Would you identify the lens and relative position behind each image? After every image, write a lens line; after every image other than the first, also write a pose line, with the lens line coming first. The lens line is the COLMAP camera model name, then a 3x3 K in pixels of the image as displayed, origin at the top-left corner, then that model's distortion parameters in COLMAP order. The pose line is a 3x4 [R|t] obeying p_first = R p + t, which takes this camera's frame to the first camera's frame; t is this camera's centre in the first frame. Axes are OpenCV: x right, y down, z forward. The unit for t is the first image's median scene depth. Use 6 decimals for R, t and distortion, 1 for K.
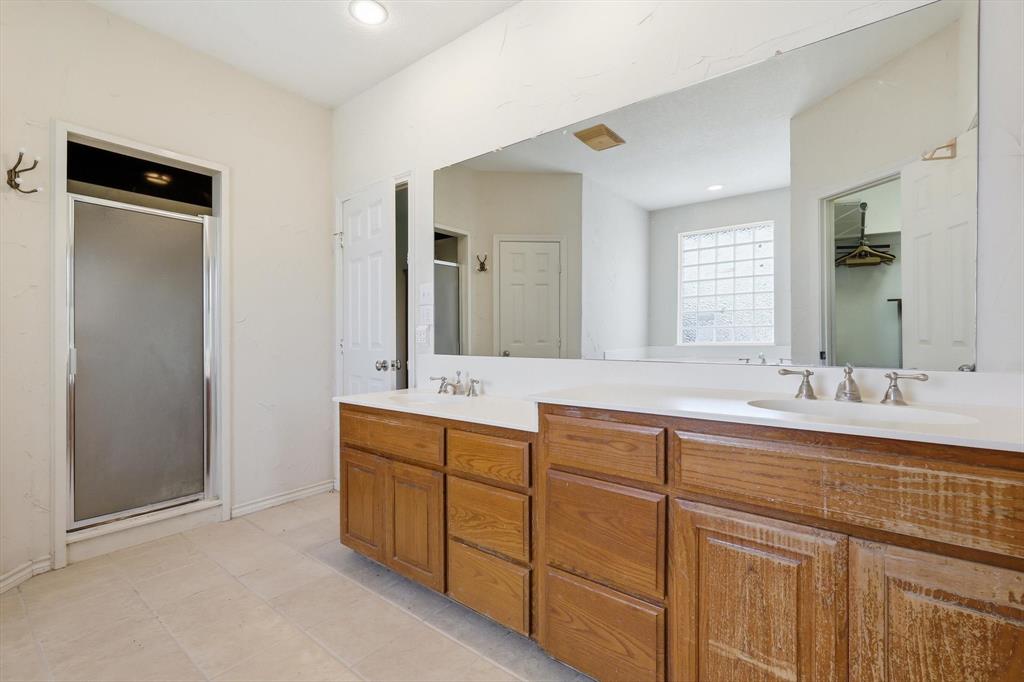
lens RADIAL K [[458.4, 0, 516.5], [0, 458.4, 336.1], [0, 0, 1]] dist [0.012170, 0.000412]
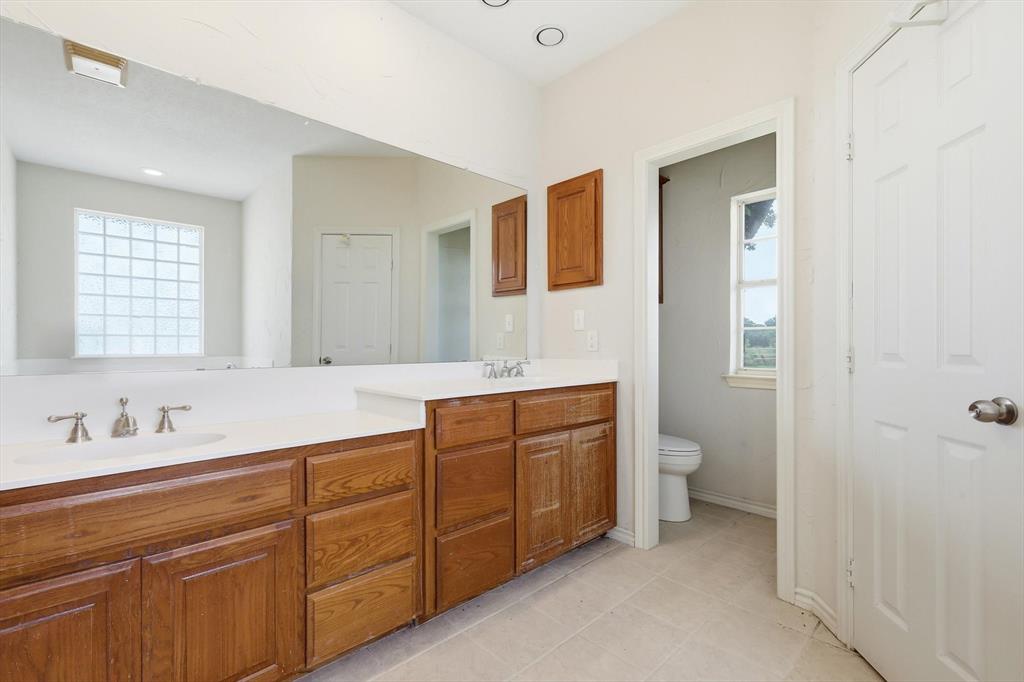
lens RADIAL K [[458.4, 0, 519.9], [0, 458.4, 345.6], [0, 0, 1]] dist [0.012170, 0.000412]
pose [[0.143227, 0.000963, 0.989689, -0.846399], [-0.000709, 0.999999, -0.000870, 0.007108], [-0.989690, -0.000577, 0.143227, 0.494384]]
